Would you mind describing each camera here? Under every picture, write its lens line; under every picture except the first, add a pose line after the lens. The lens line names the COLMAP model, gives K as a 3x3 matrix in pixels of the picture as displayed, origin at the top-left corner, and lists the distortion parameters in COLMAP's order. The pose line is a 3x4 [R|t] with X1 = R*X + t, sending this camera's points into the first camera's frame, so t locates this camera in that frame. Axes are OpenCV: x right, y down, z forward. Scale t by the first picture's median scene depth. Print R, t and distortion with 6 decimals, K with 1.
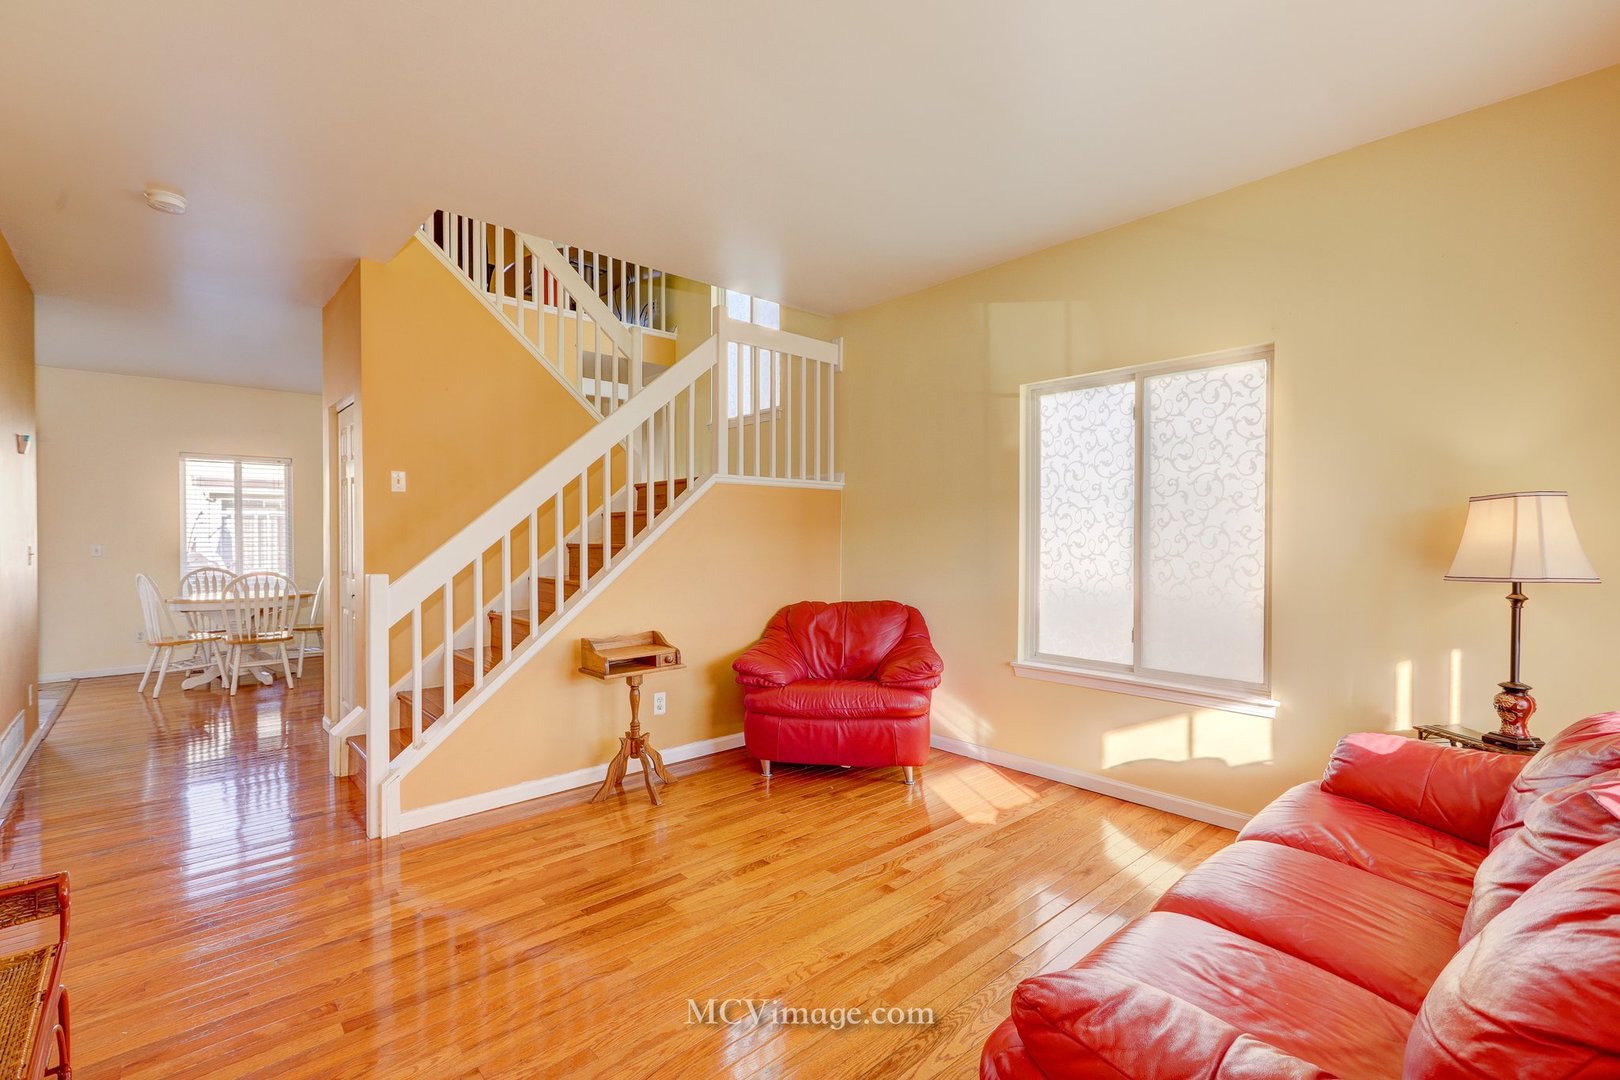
lens RADIAL K [[719.7, 0, 810.0], [0, 719.7, 540.0], [0, 0, 1]] dist [-0.000006, 0.000022]
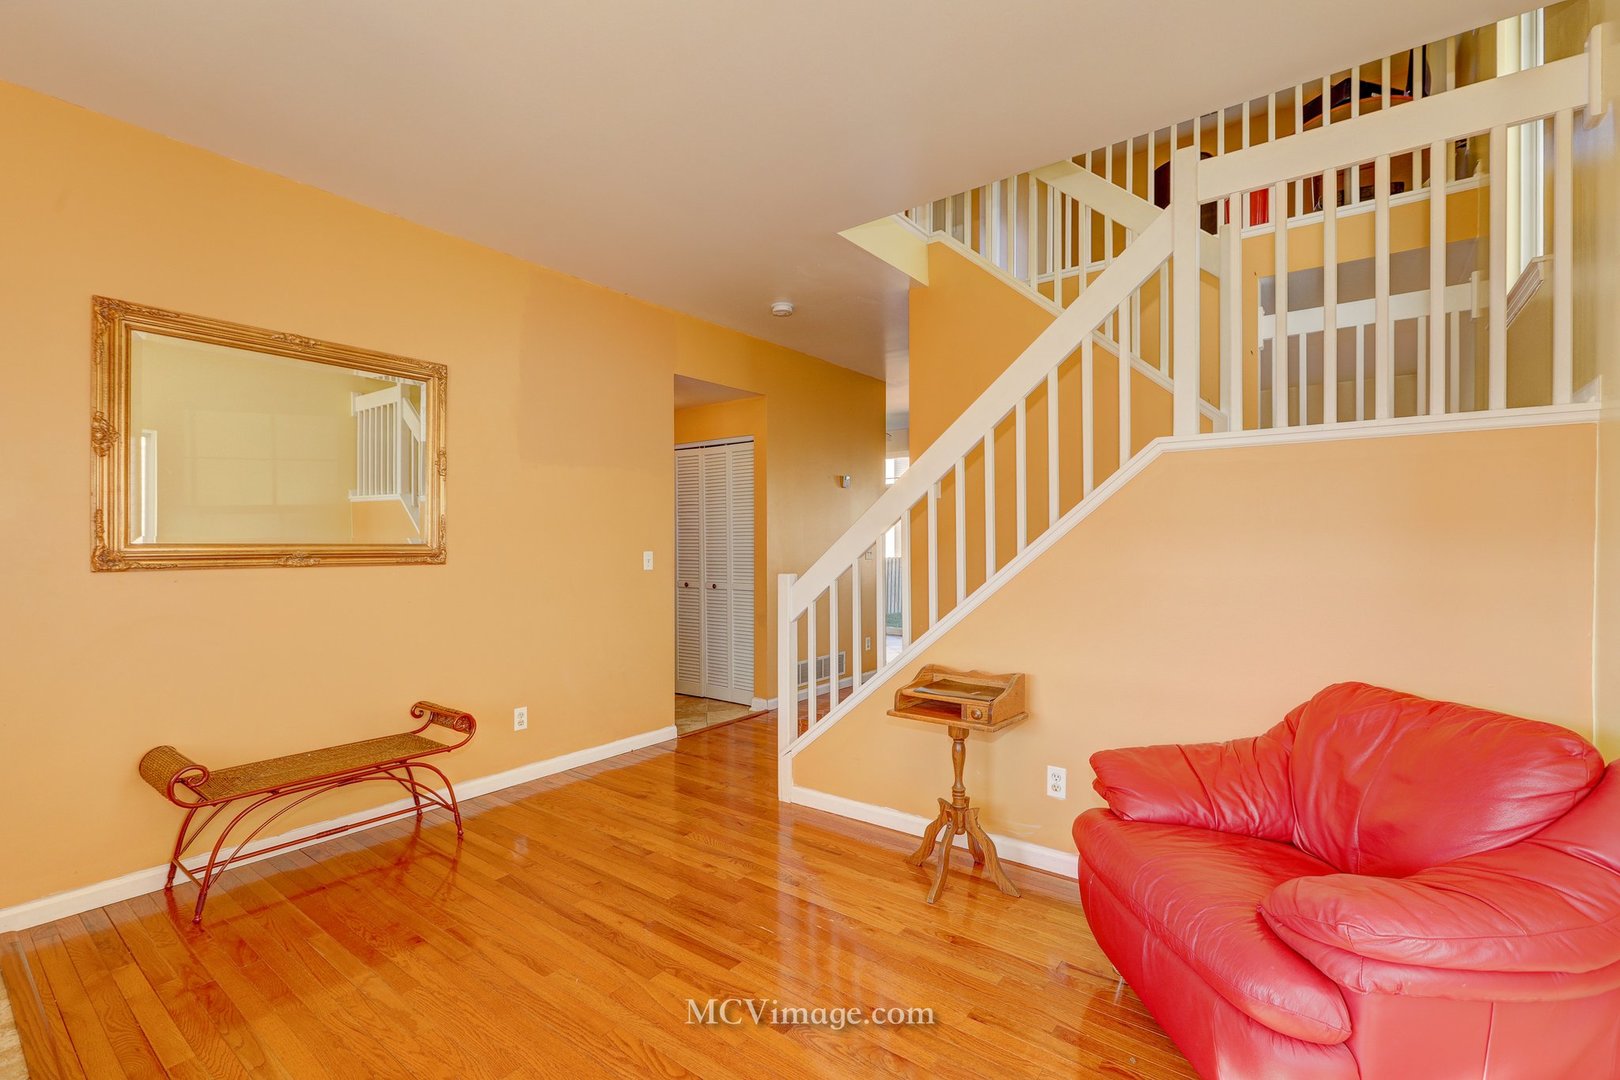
lens RADIAL K [[718.6, 0, 807.4], [0, 718.6, 551.0], [0, 0, 1]] dist [-0.001235, -0.000097]
pose [[0.185538, 0.017769, -0.982476, 0.477639], [-0.007181, 0.999834, 0.016727, -0.006750], [0.982611, 0.003951, 0.185635, 0.719123]]
